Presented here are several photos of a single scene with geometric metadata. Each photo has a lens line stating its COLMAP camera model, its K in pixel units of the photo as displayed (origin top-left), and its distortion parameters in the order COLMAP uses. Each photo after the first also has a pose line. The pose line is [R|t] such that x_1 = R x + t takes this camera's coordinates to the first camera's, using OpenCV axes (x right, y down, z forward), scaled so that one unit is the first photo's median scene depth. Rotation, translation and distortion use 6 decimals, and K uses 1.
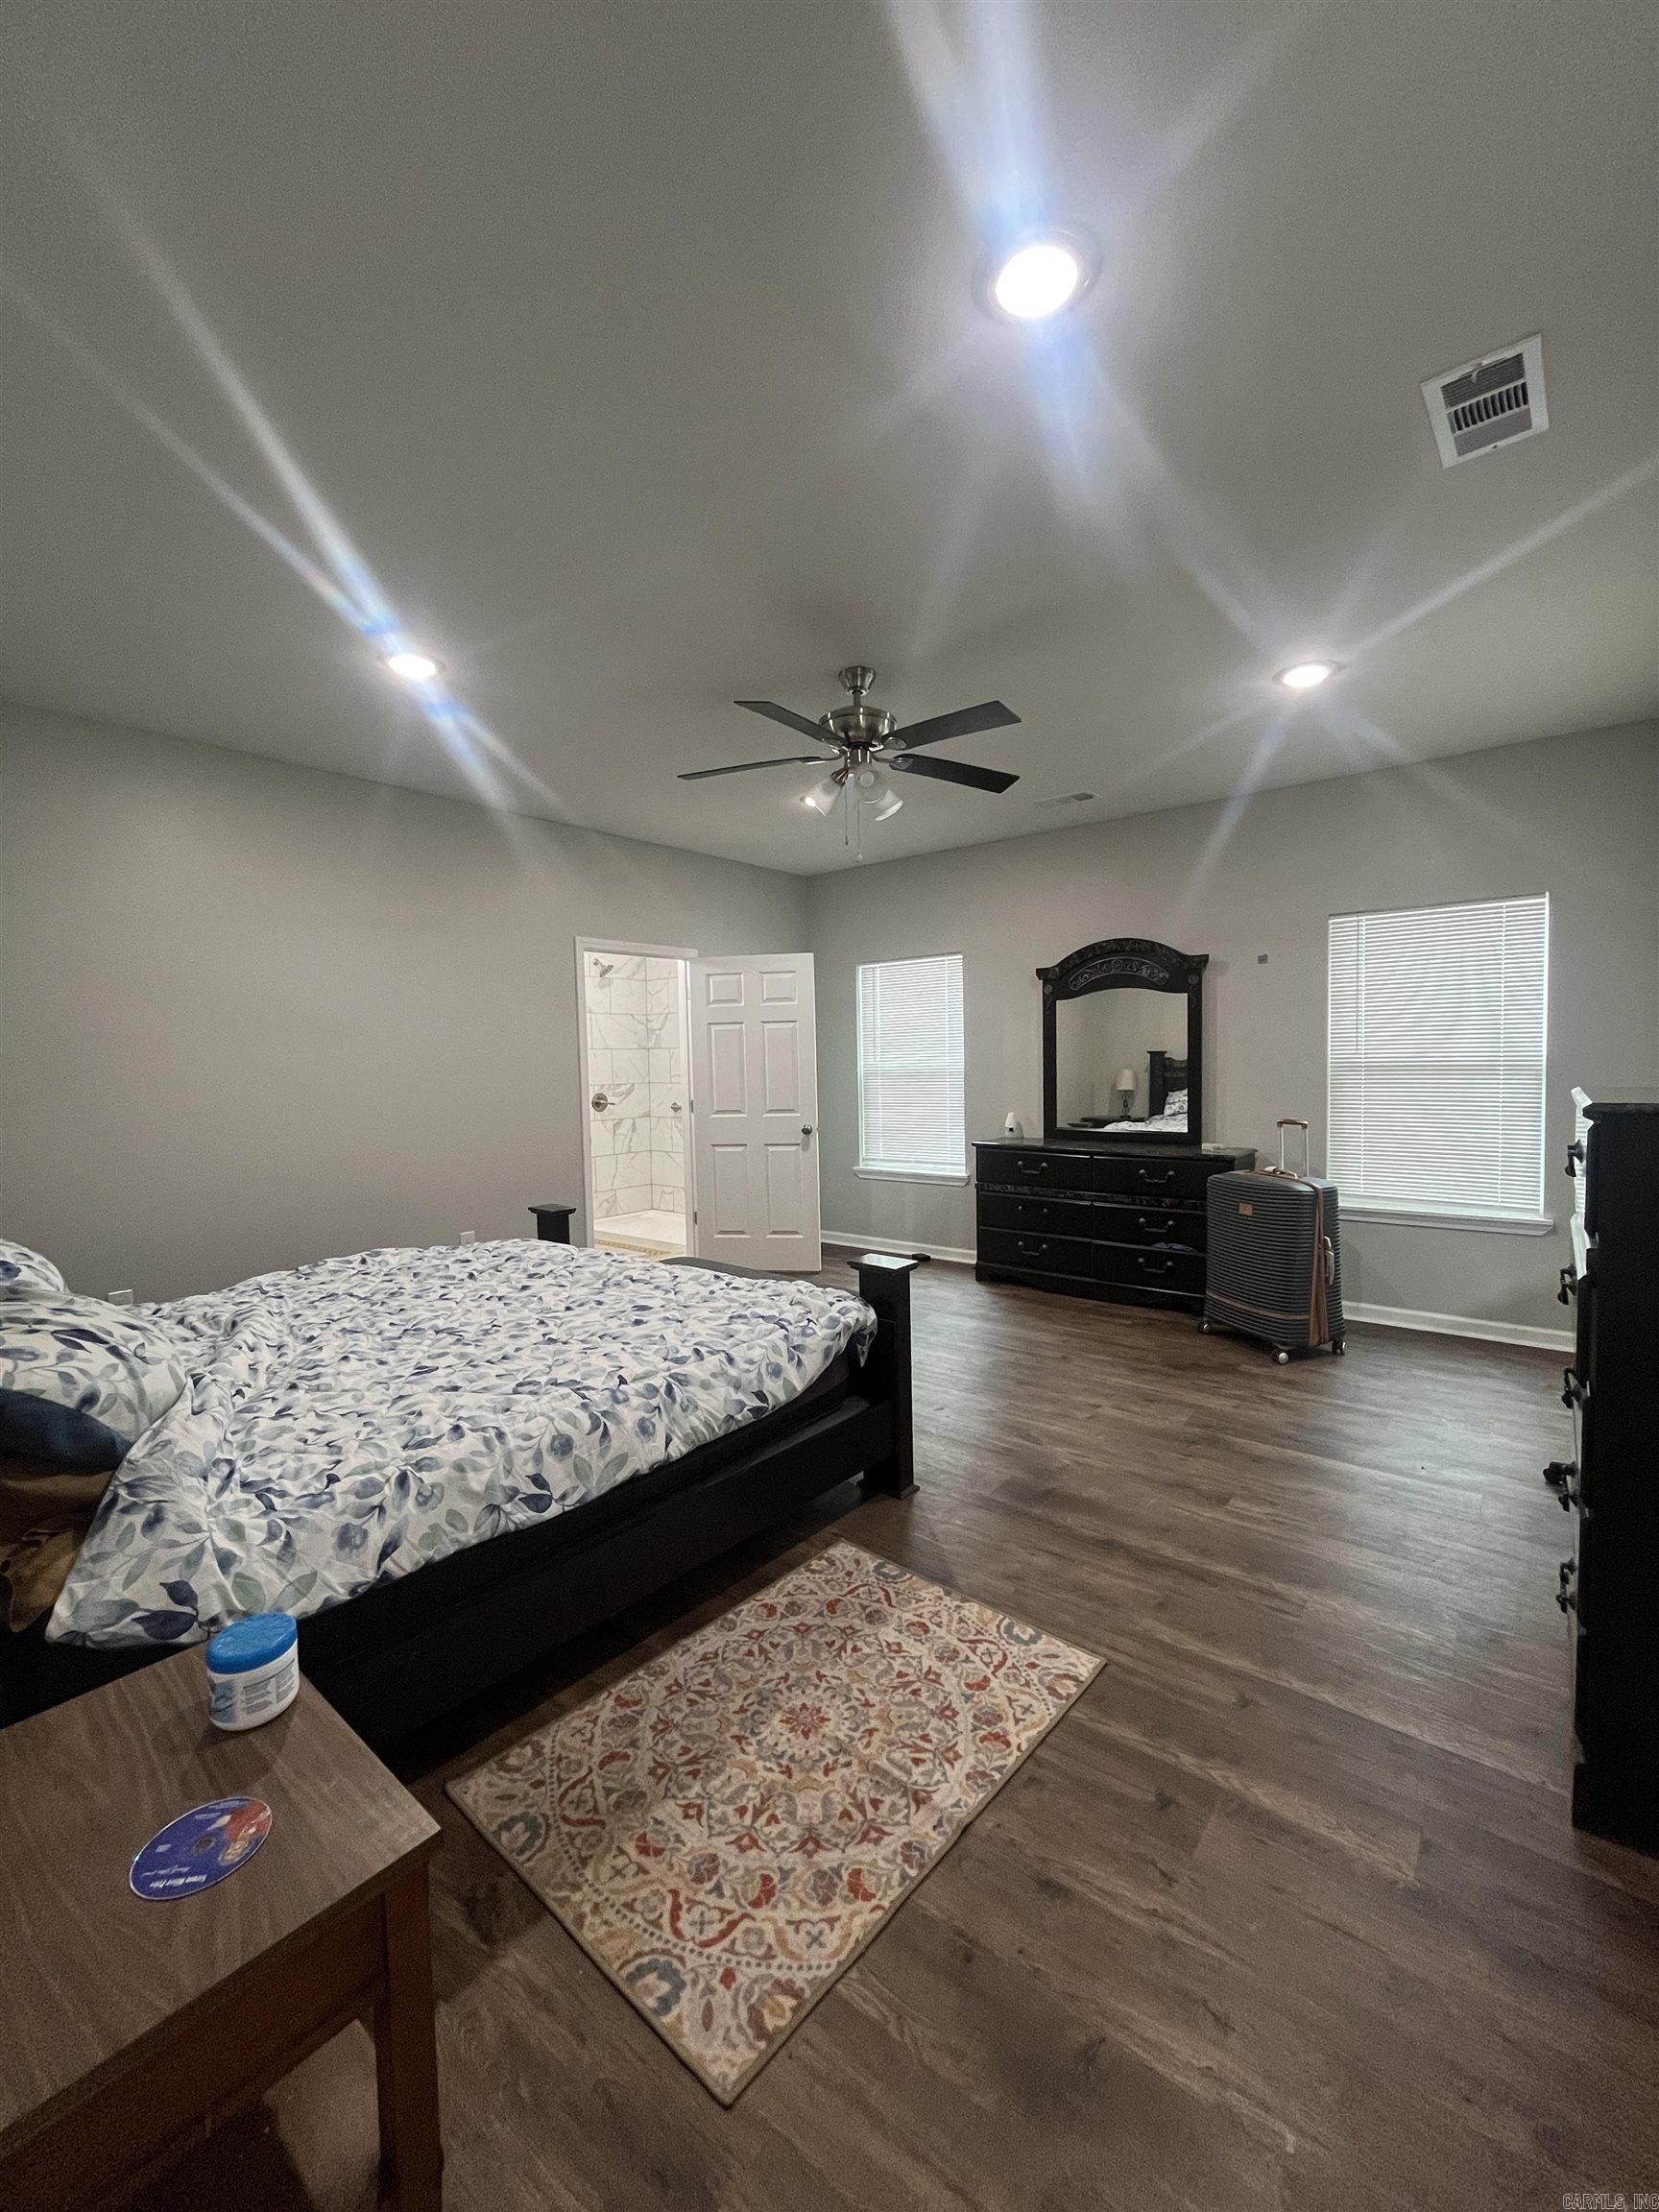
lens RADIAL K [[892.1, 0, 829.5], [0, 892.1, 1106.0], [0, 0, 1]] dist [0.000562, 0.000071]
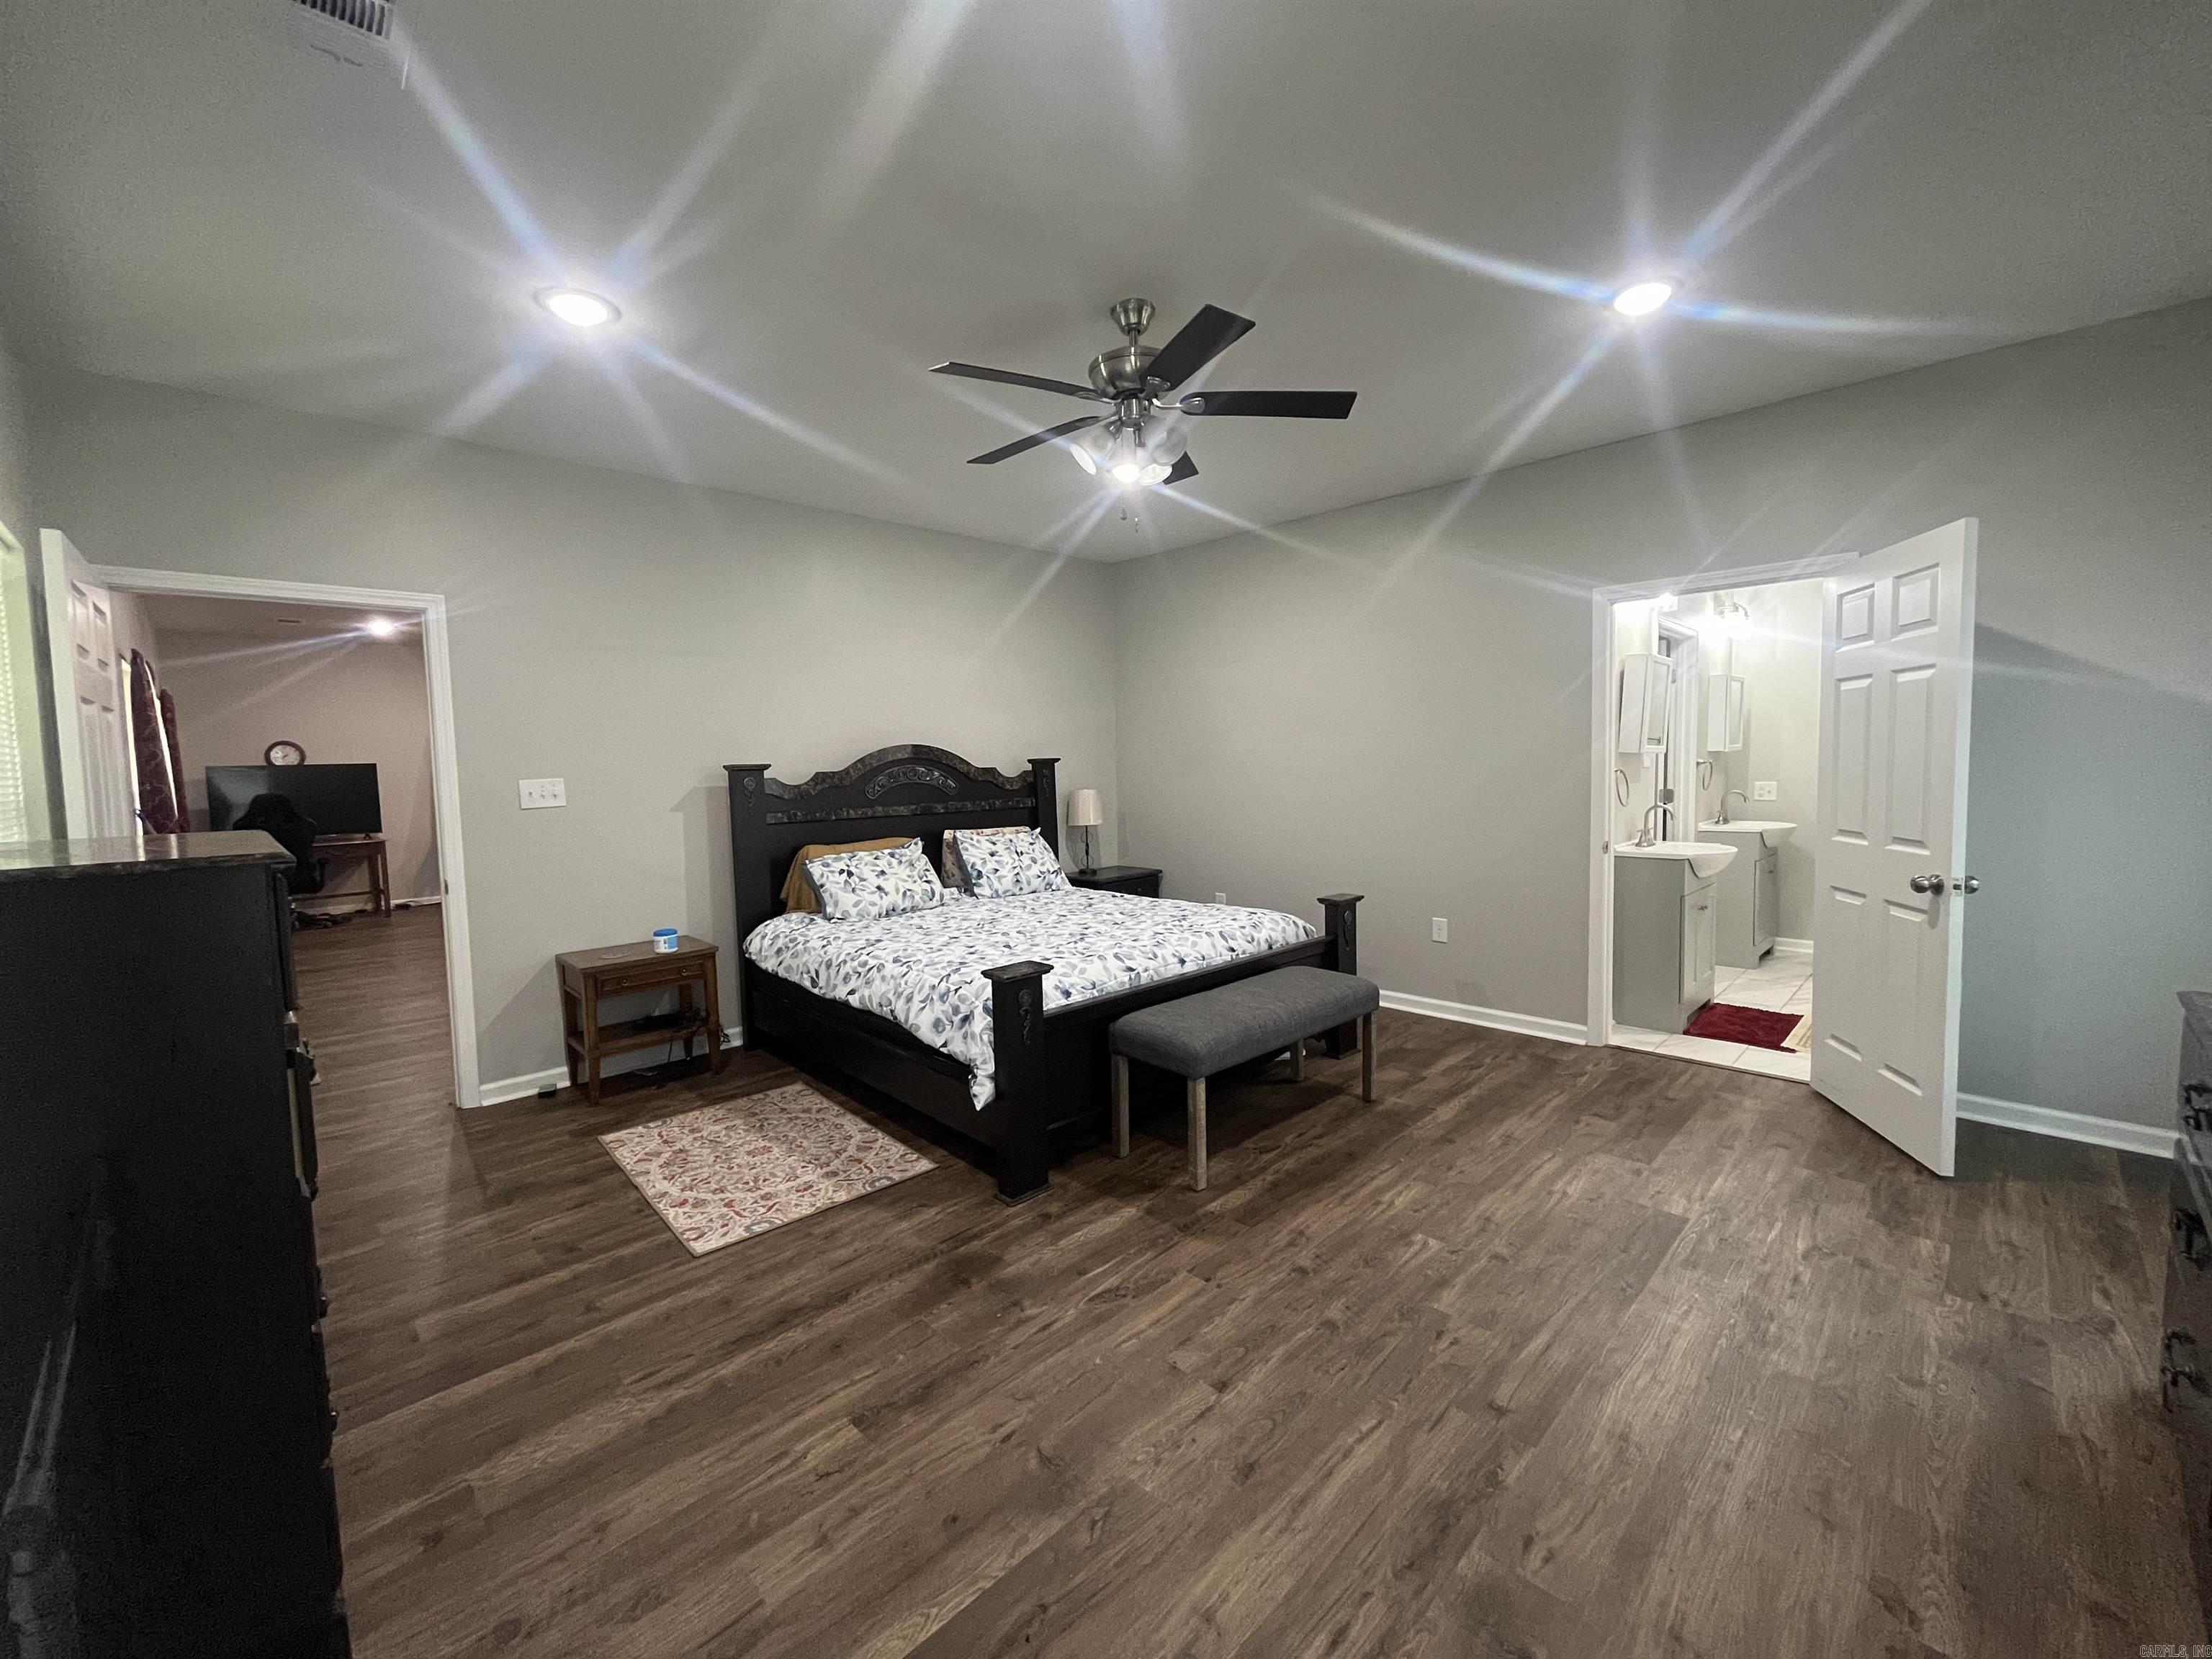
lens RADIAL K [[882.8, 0, 1106.0], [0, 882.8, 829.5], [0, 0, 1]] dist [-0.000264, -0.000039]
pose [[-0.100579, 0.091717, -0.990693, 1.523860], [-0.030171, 0.995003, 0.095179, -0.110779], [0.994471, 0.039463, -0.097309, 1.792501]]
